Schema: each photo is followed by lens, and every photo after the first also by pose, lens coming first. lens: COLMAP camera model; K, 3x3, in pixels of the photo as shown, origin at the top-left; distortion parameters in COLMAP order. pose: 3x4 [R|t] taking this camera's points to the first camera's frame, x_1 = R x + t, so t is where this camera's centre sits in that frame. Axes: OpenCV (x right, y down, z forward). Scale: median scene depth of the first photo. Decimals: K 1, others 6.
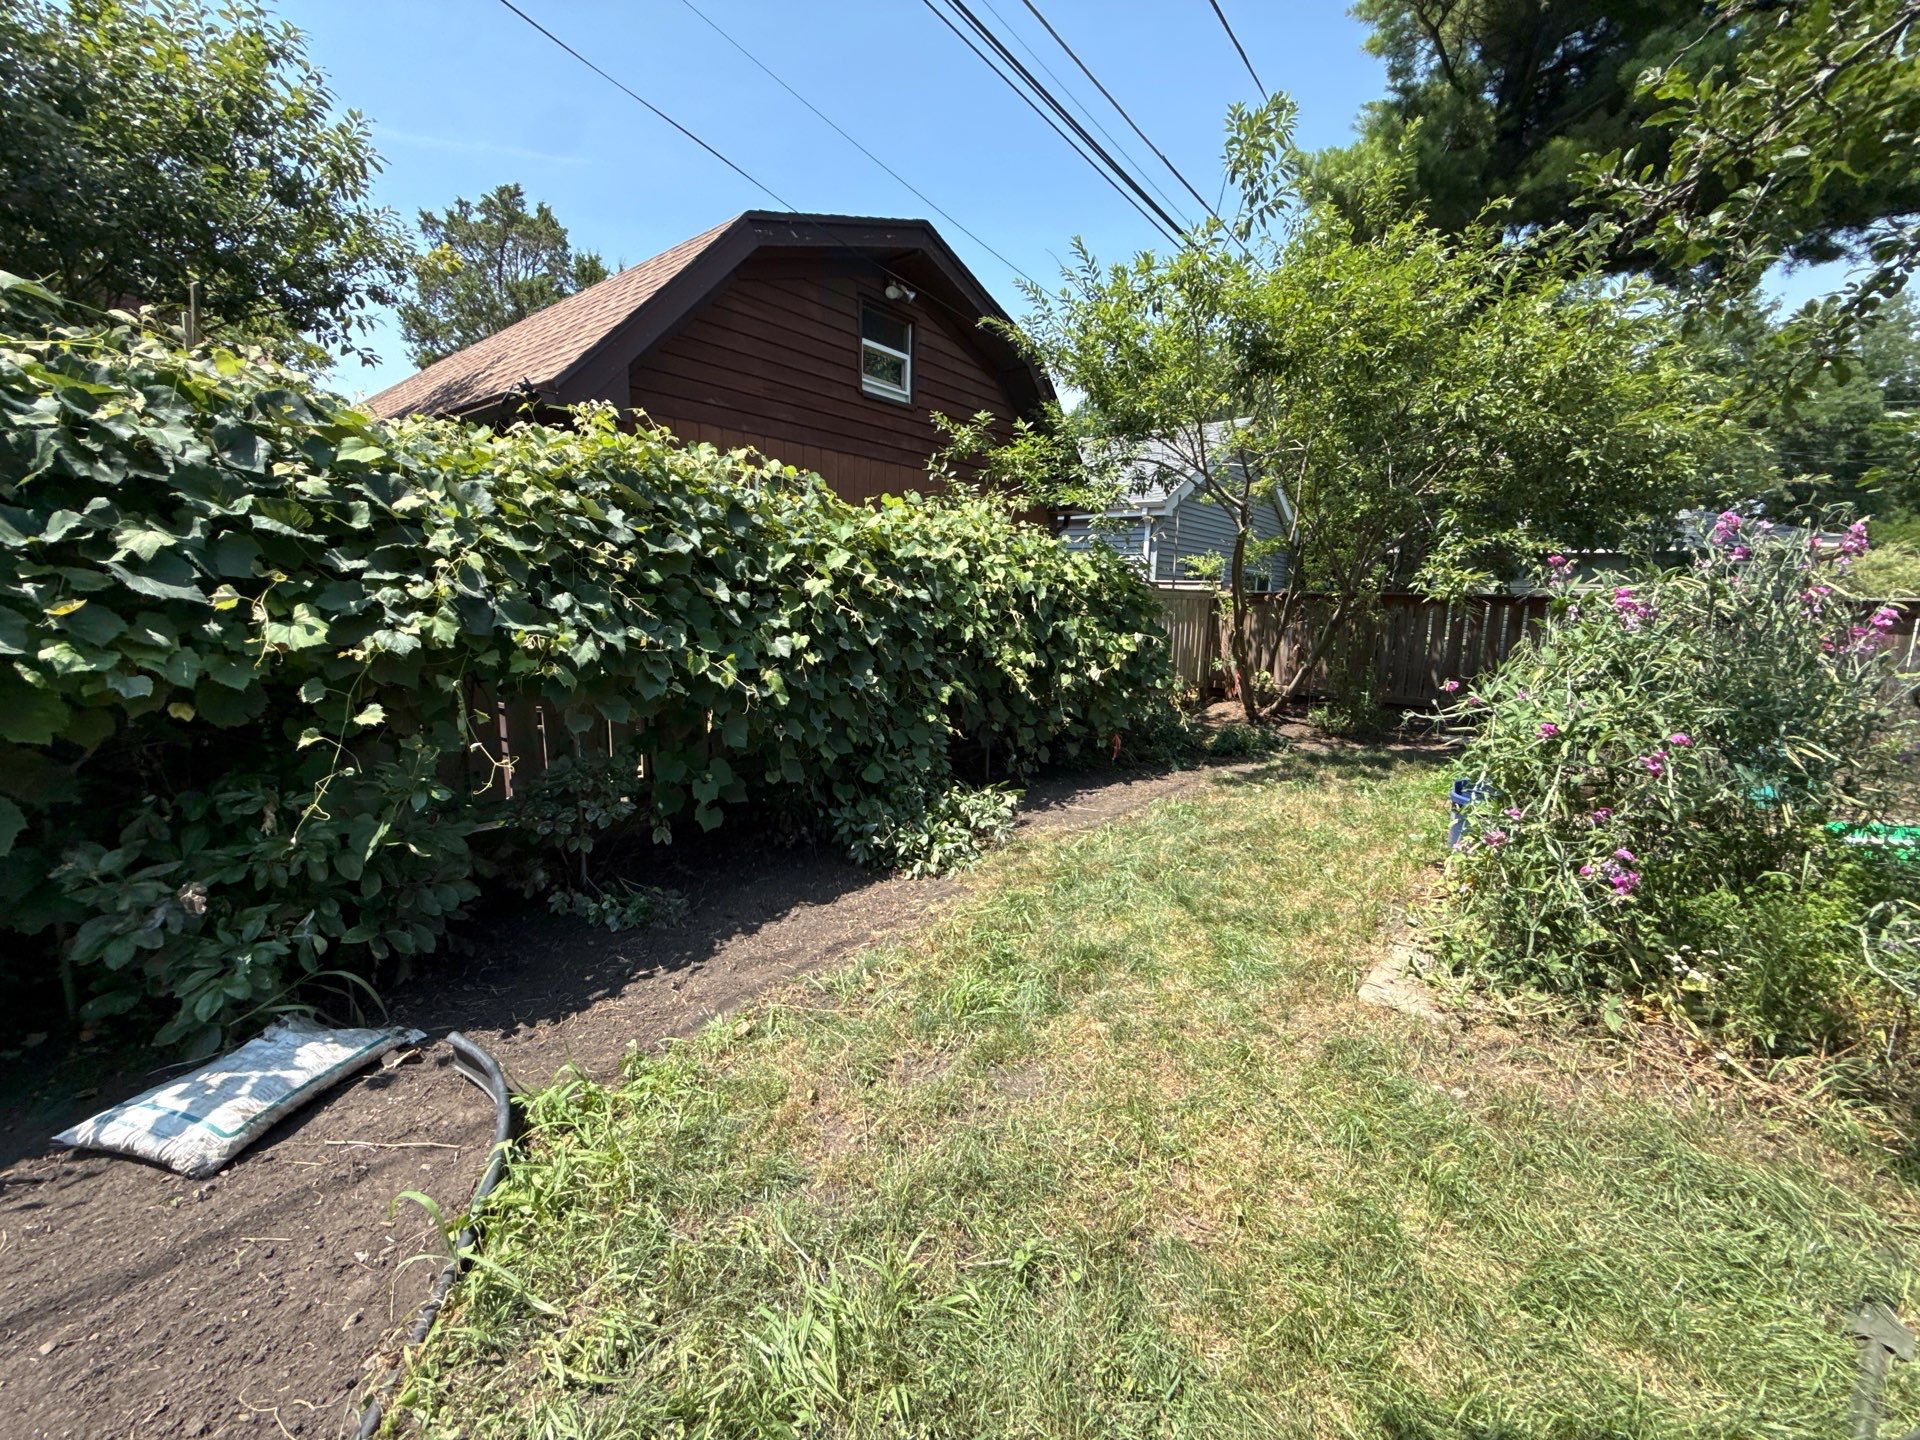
lens RADIAL K [[762.2, 0, 956.4], [0, 762.2, 712.3], [0, 0, 1]] dist [-0.001141, 0.000127]
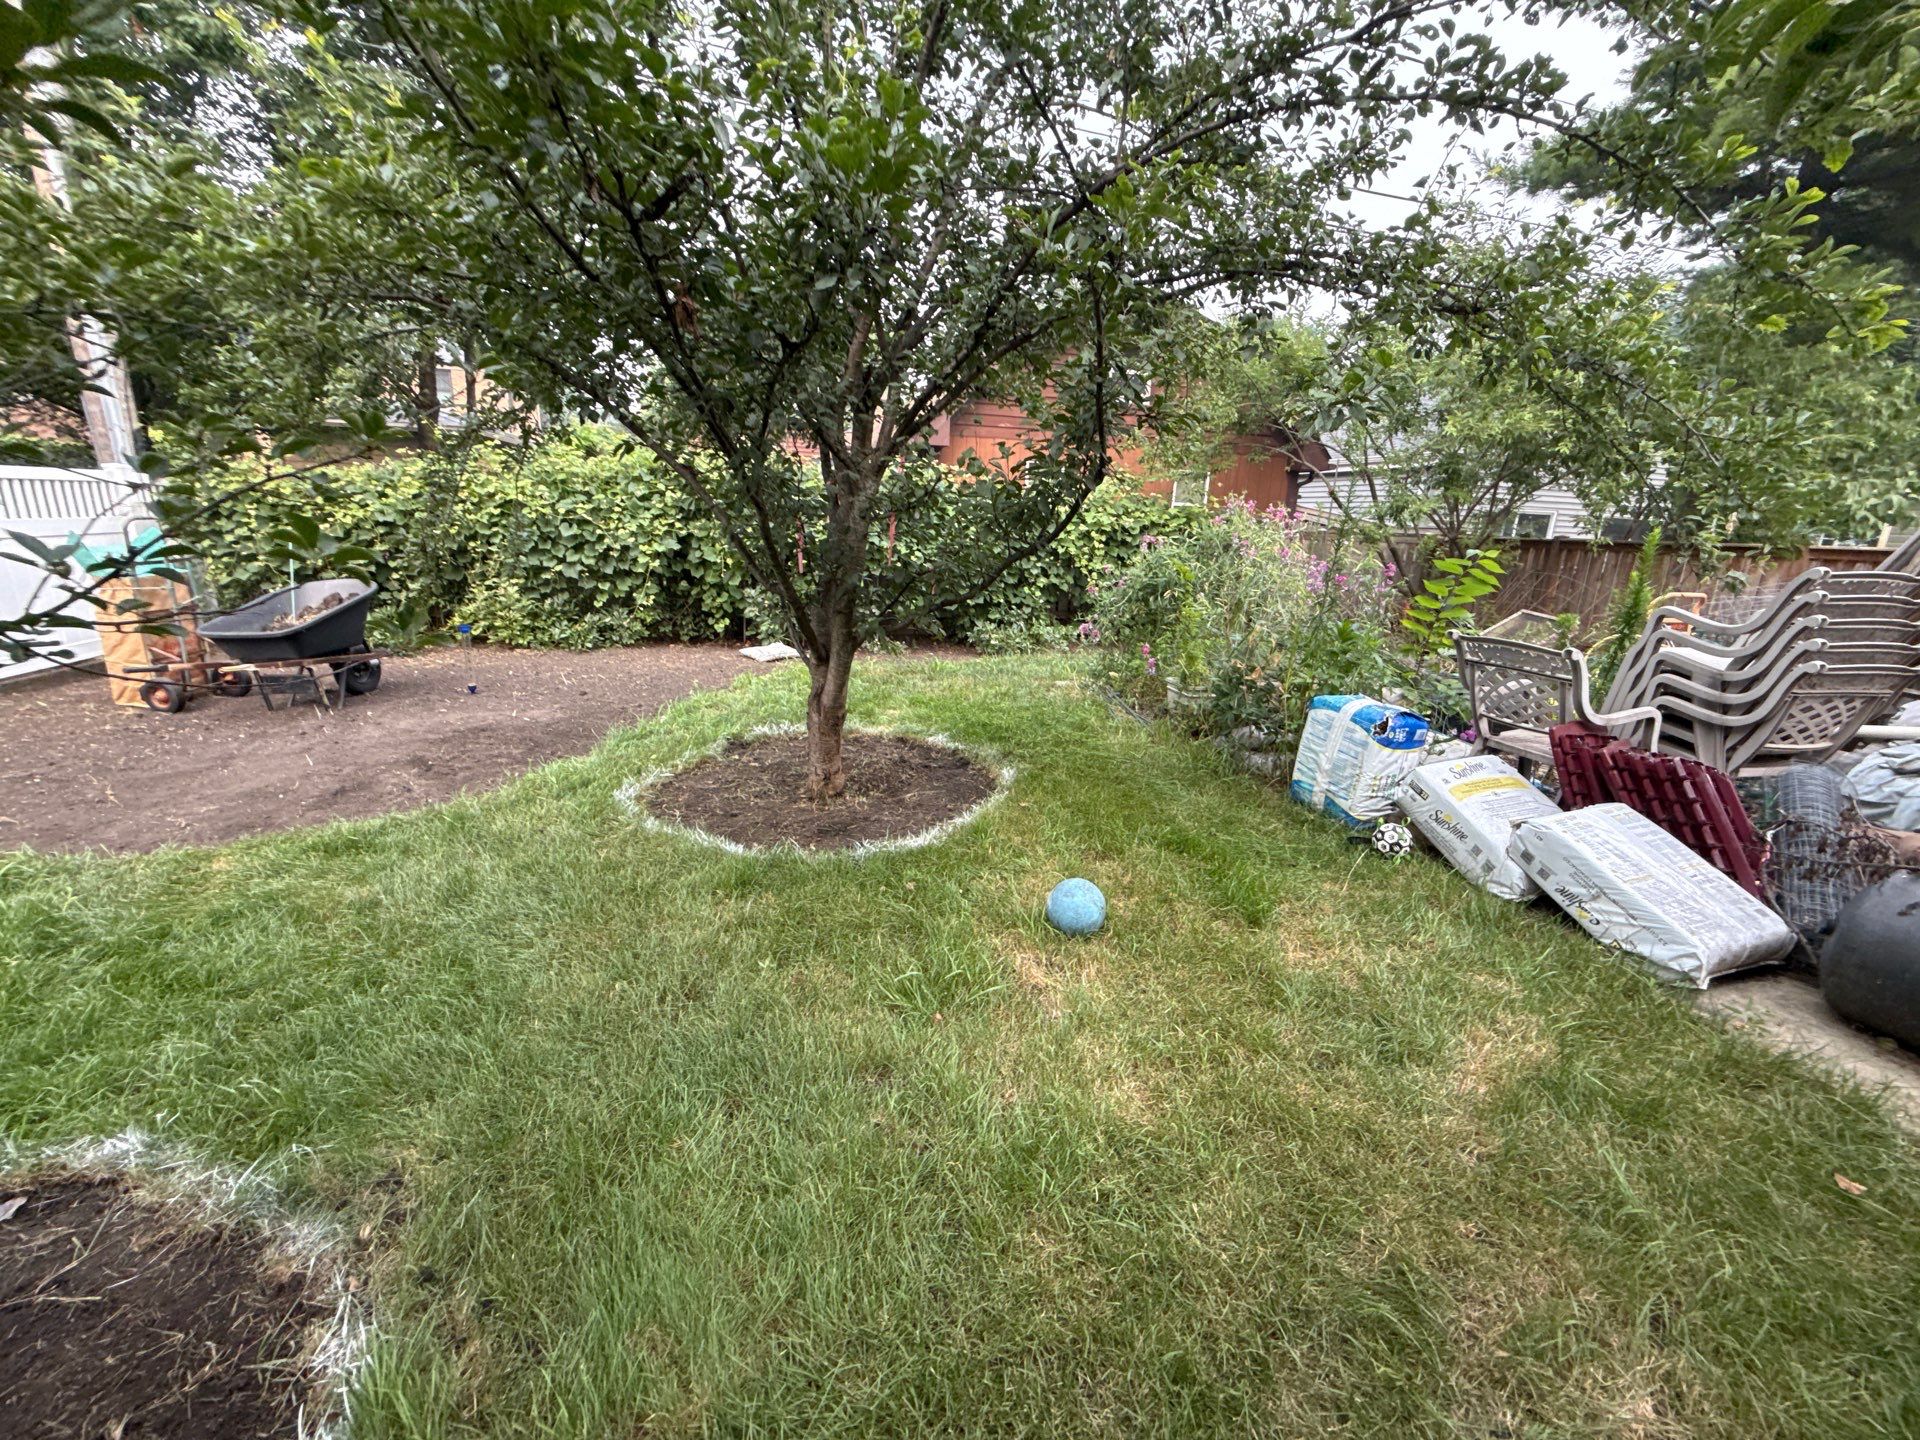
lens RADIAL K [[762.2, 0, 960.1], [0, 762.2, 711.7], [0, 0, 1]] dist [-0.001141, 0.000127]
pose [[0.811605, 0.145216, -0.565870, 0.779046], [-0.105149, 0.989106, 0.103018, 0.101969], [0.574665, -0.024110, 0.818033, -0.614983]]
